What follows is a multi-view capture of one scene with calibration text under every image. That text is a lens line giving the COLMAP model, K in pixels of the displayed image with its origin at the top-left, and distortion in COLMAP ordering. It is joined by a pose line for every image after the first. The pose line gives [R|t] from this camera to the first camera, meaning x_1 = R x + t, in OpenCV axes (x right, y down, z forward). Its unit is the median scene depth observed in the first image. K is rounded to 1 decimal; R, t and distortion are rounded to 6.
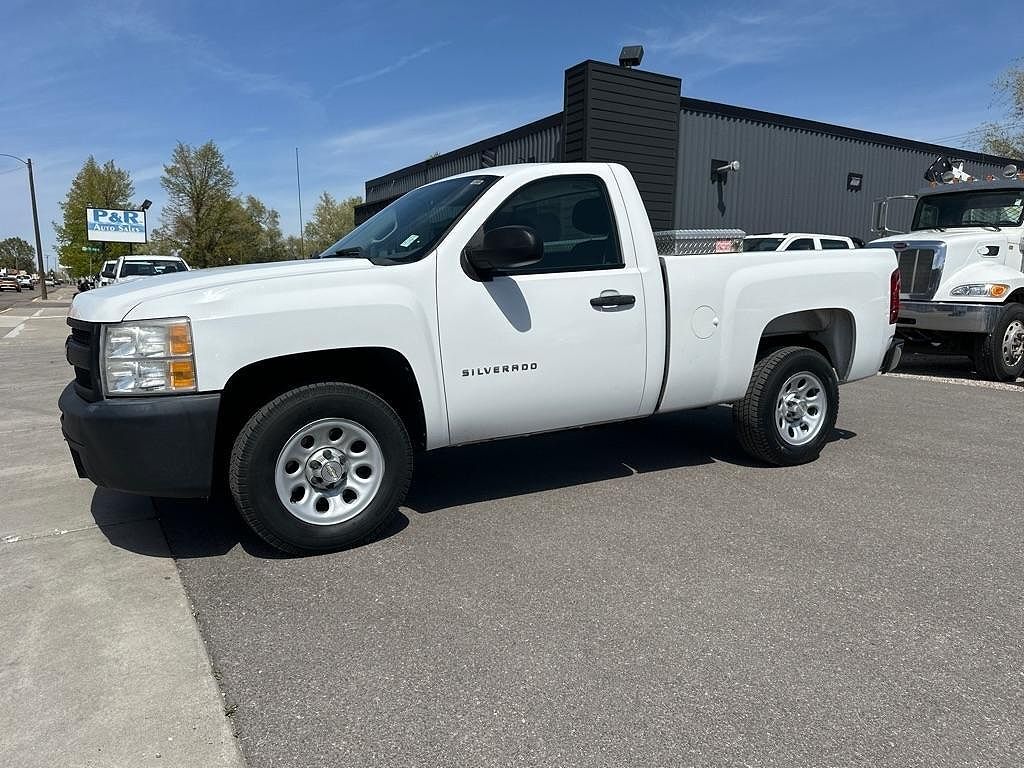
lens RADIAL K [[769.0, 0, 512.0], [0, 769.0, 384.0], [0, 0, 1]] dist [-0.003948, -0.005681]
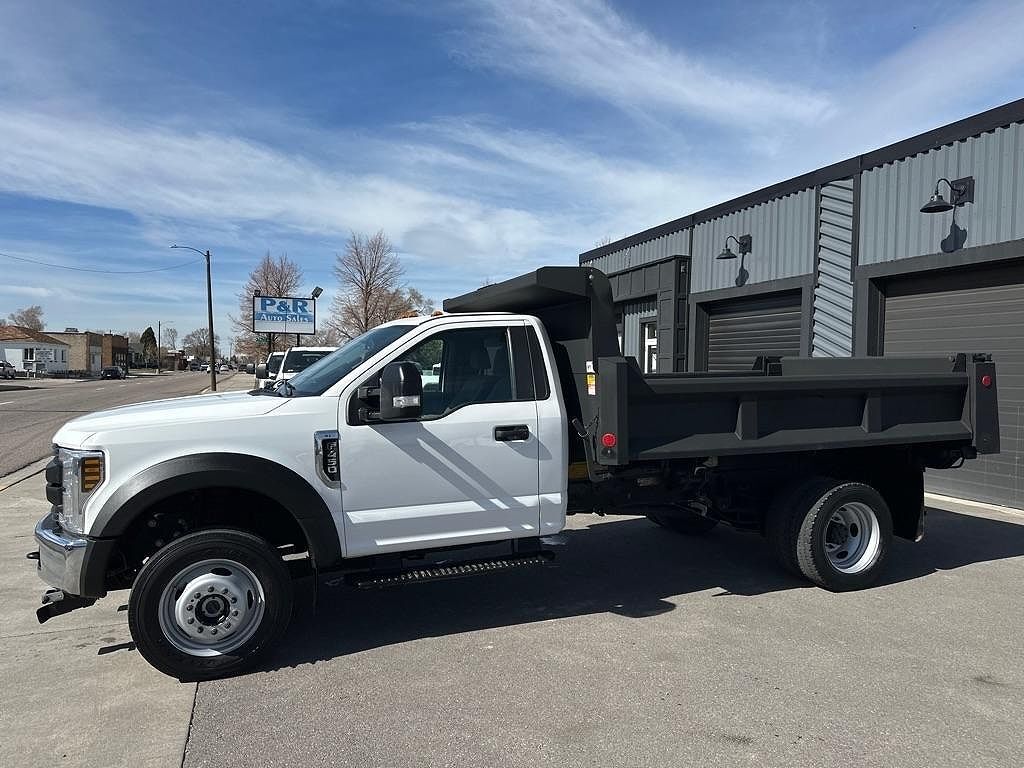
lens RADIAL K [[731.8, 0, 512.0], [0, 731.8, 384.0], [0, 0, 1]] dist [0.006707, -0.008858]
pose [[0.984437, 0.001360, -0.175735, -0.098413], [-0.020057, 0.994305, -0.104663, -0.040519], [0.174592, 0.106559, 0.978858, 0.208540]]
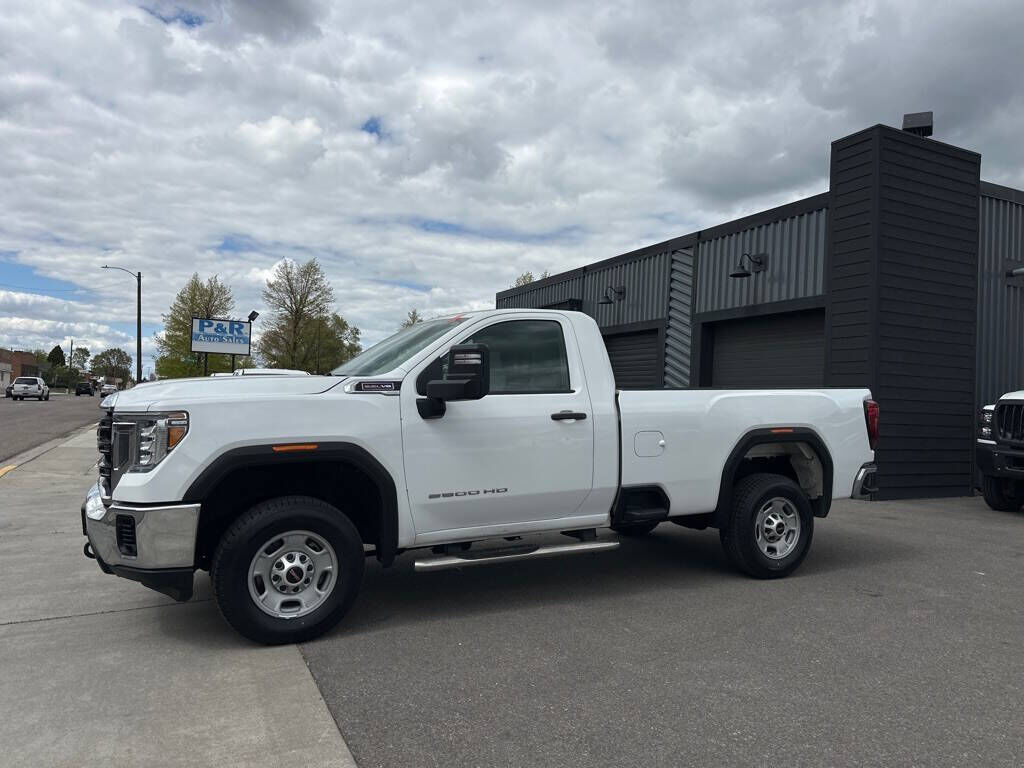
lens RADIAL K [[723.7, 0, 512.0], [0, 723.7, 384.0], [0, 0, 1]] dist [0.065533, -0.081276]
pose [[0.997365, 0.020243, -0.069671, -0.083502], [-0.030463, 0.988380, -0.148921, -0.021256], [0.065847, 0.150651, 0.986392, 0.124624]]
